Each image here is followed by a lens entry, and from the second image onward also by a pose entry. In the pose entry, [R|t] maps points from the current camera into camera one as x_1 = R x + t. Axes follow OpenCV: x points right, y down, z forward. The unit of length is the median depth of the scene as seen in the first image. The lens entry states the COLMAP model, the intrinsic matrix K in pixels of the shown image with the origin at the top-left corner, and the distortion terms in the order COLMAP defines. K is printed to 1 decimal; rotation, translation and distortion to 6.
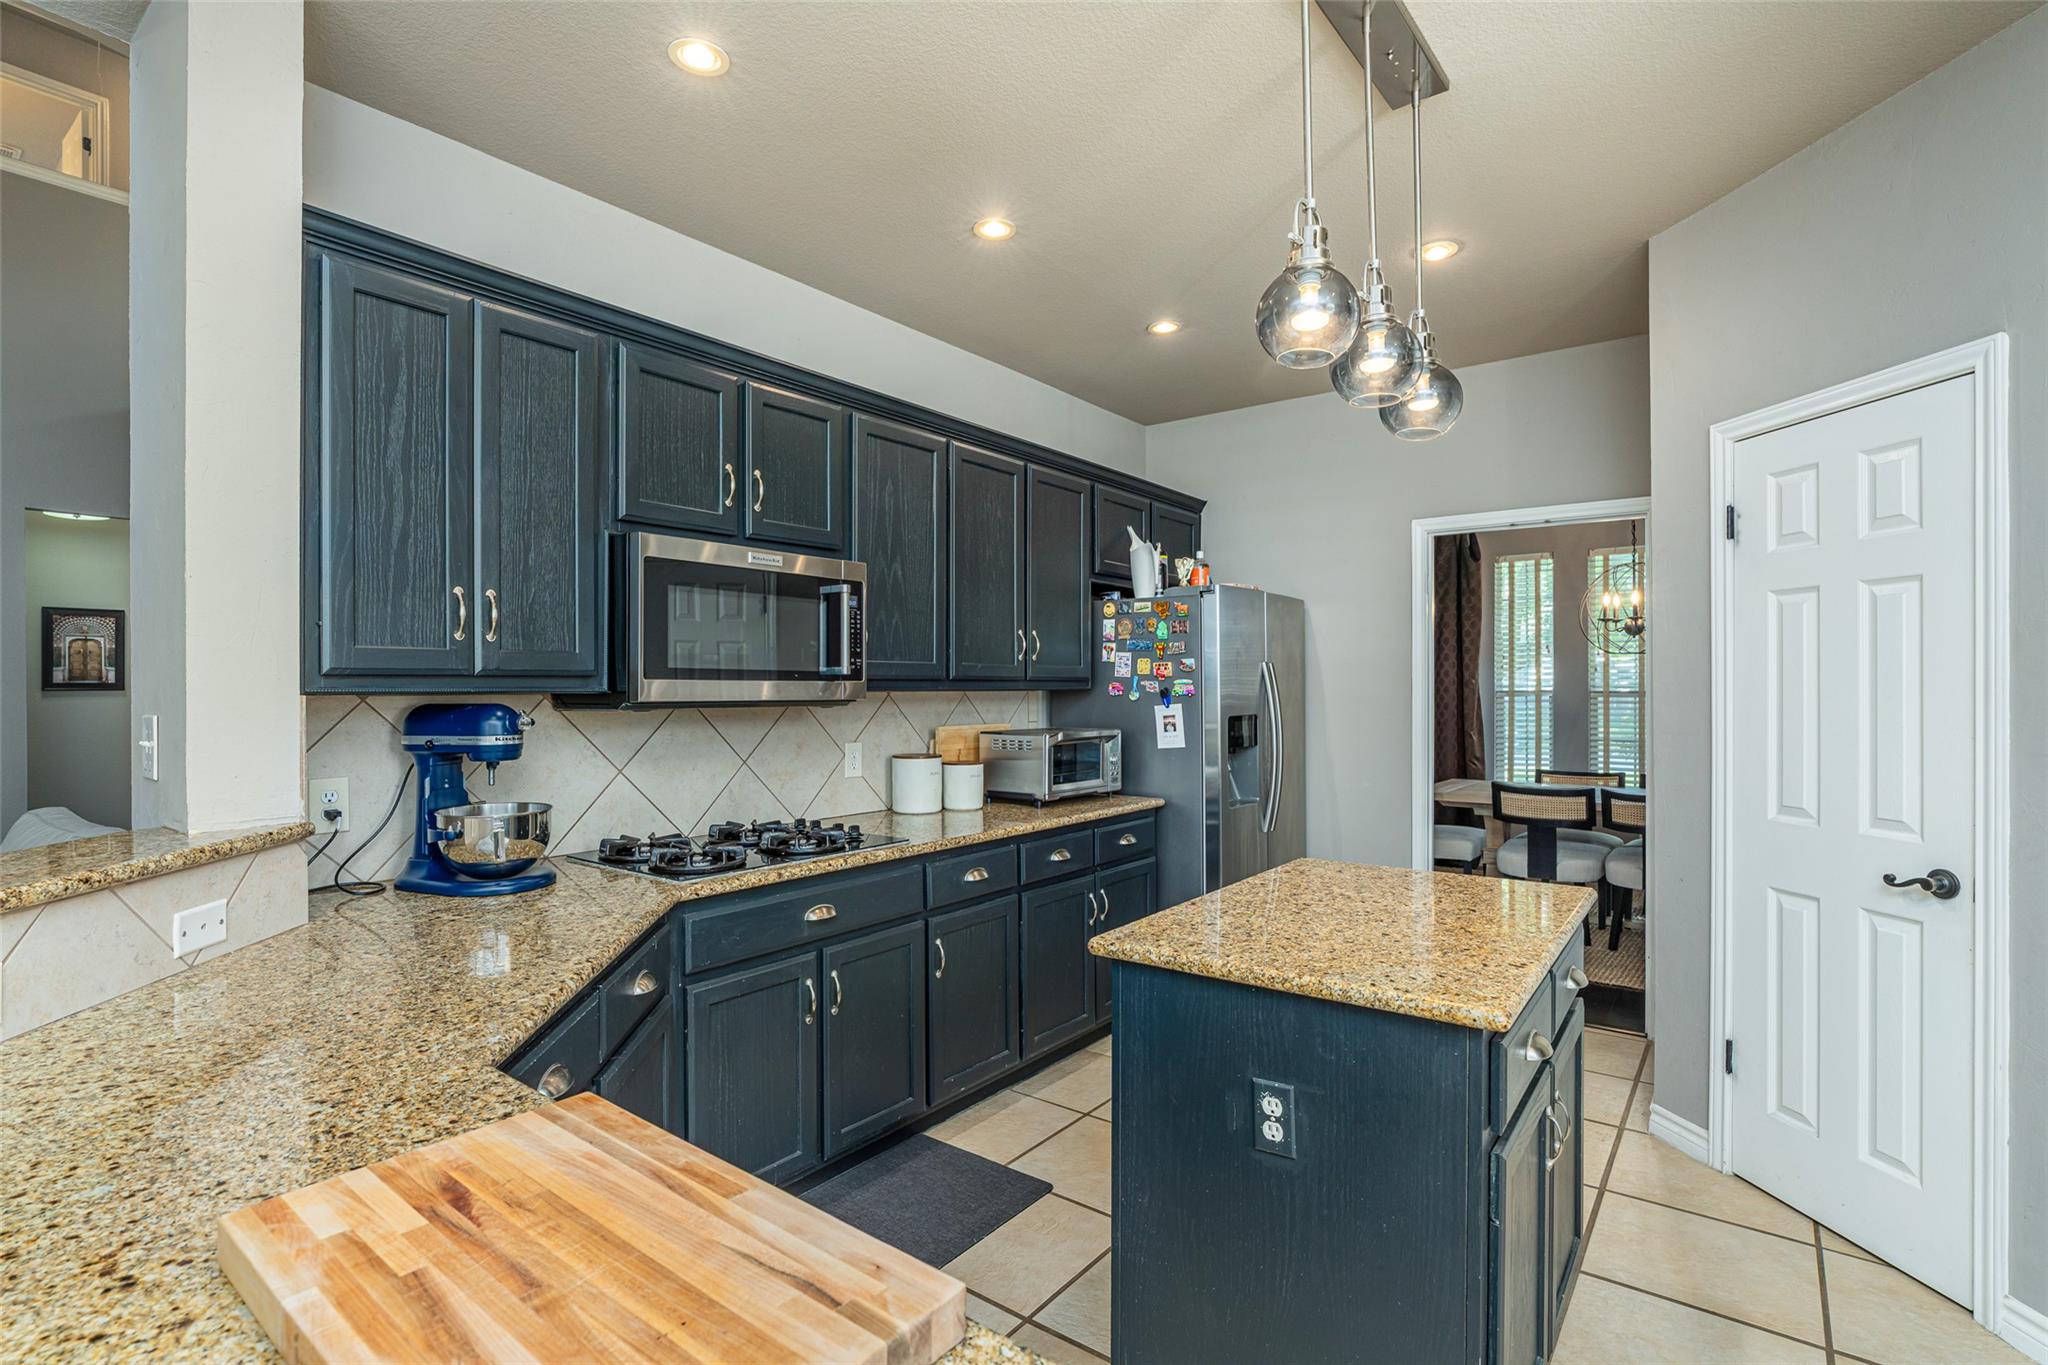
lens RADIAL K [[948.7, 0, 1009.5], [0, 948.7, 682.9], [0, 0, 1]] dist [-0.015055, 0.002329]
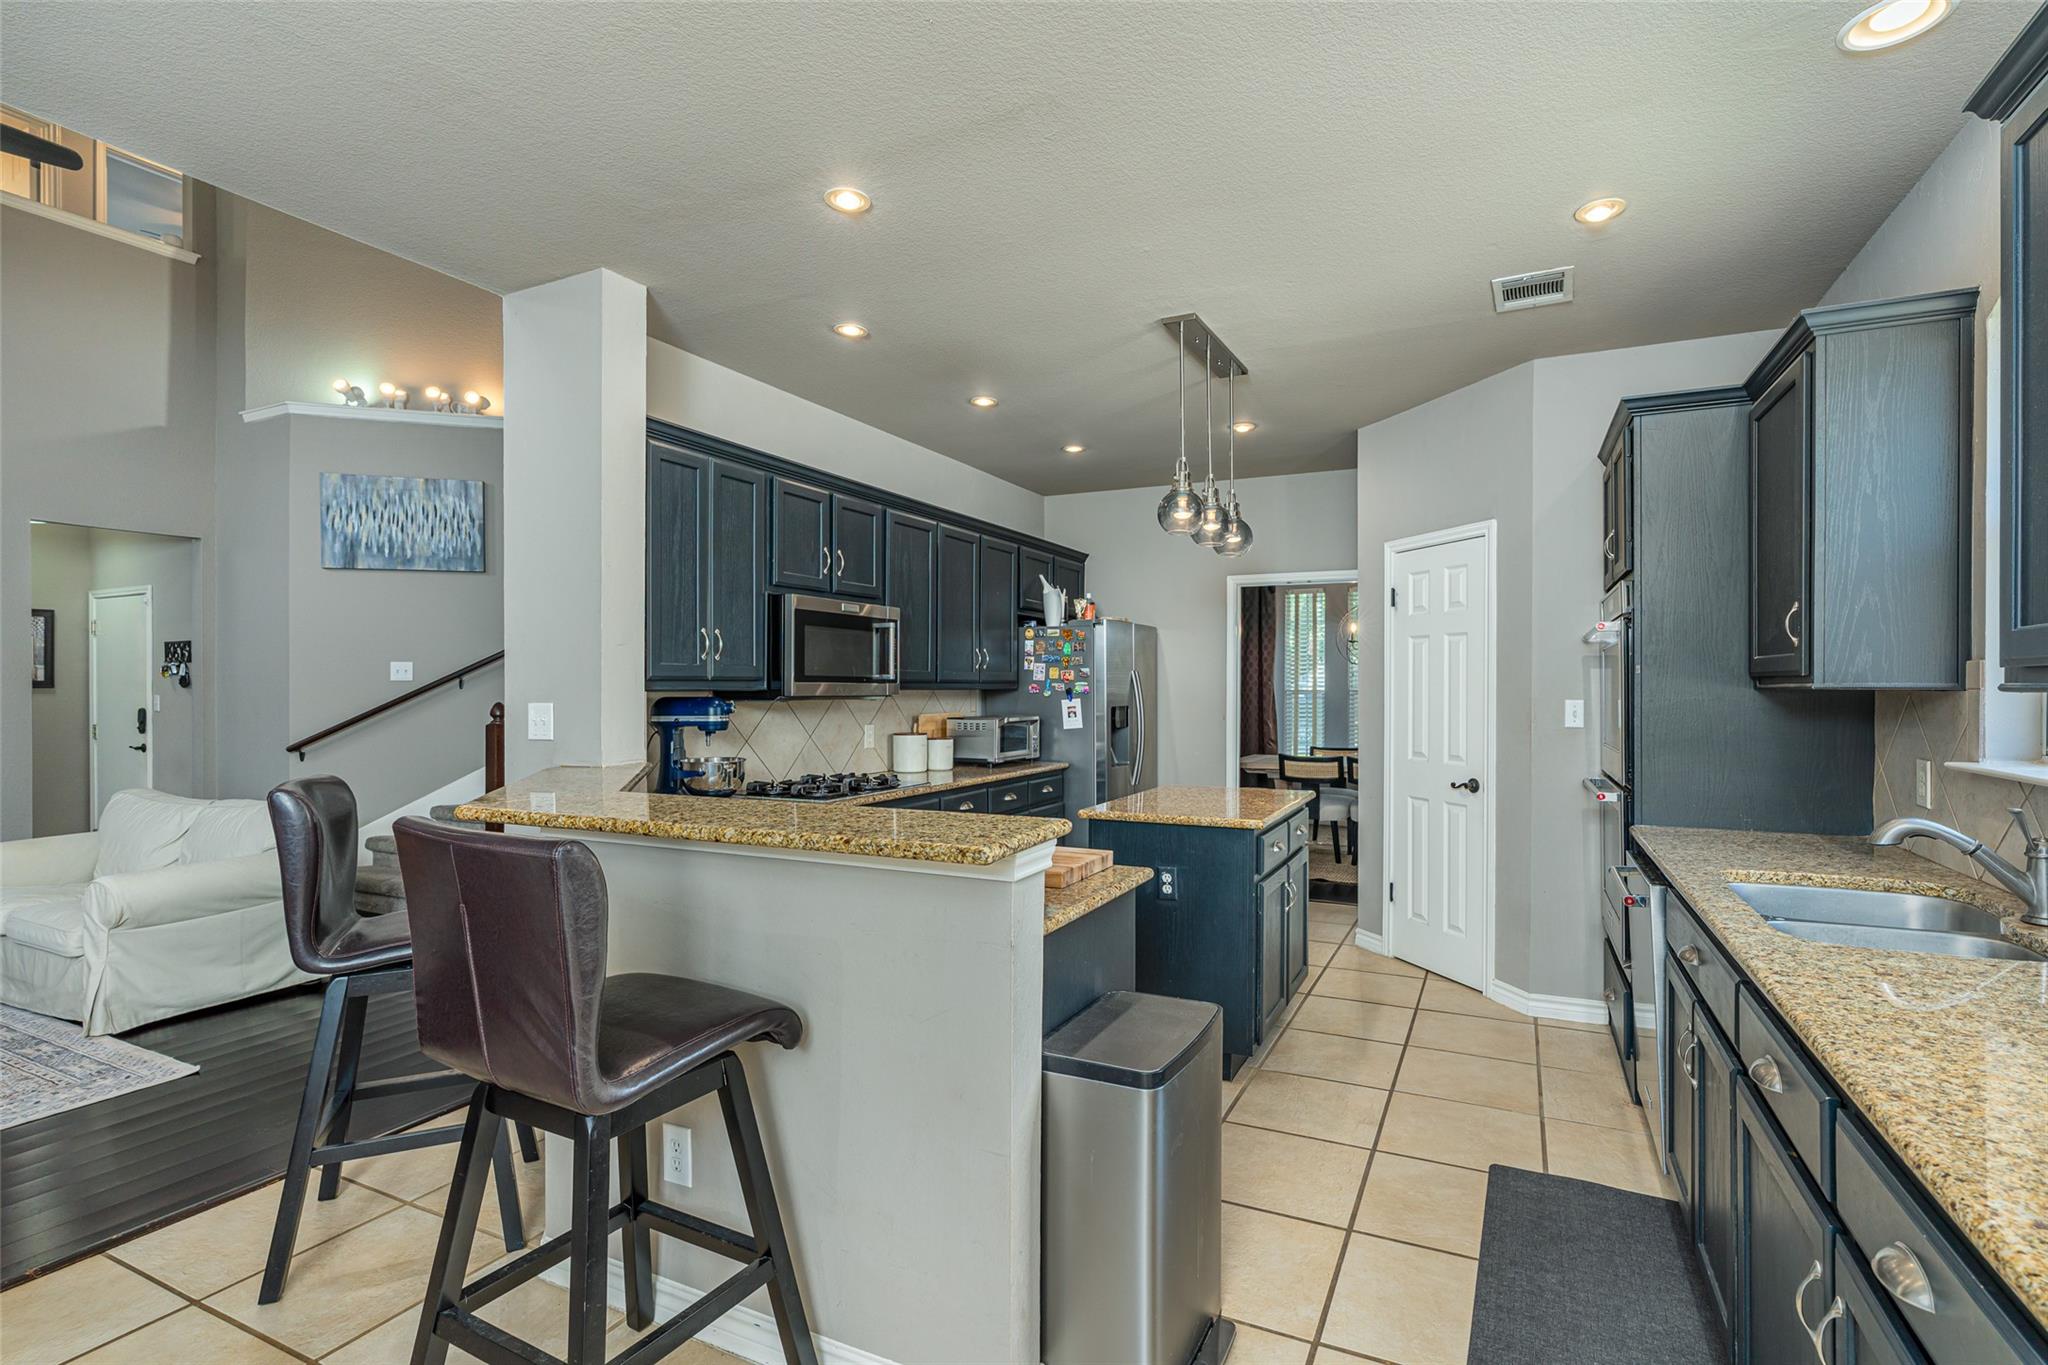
lens RADIAL K [[939.3, 0, 1035.9], [0, 939.3, 687.6], [0, 0, 1]] dist [-0.005925, -0.000531]
pose [[0.979573, 0.001999, 0.201078, -0.194077], [-0.003130, 0.999981, 0.005307, -0.003047], [-0.201064, -0.005828, 0.979561, -0.453750]]
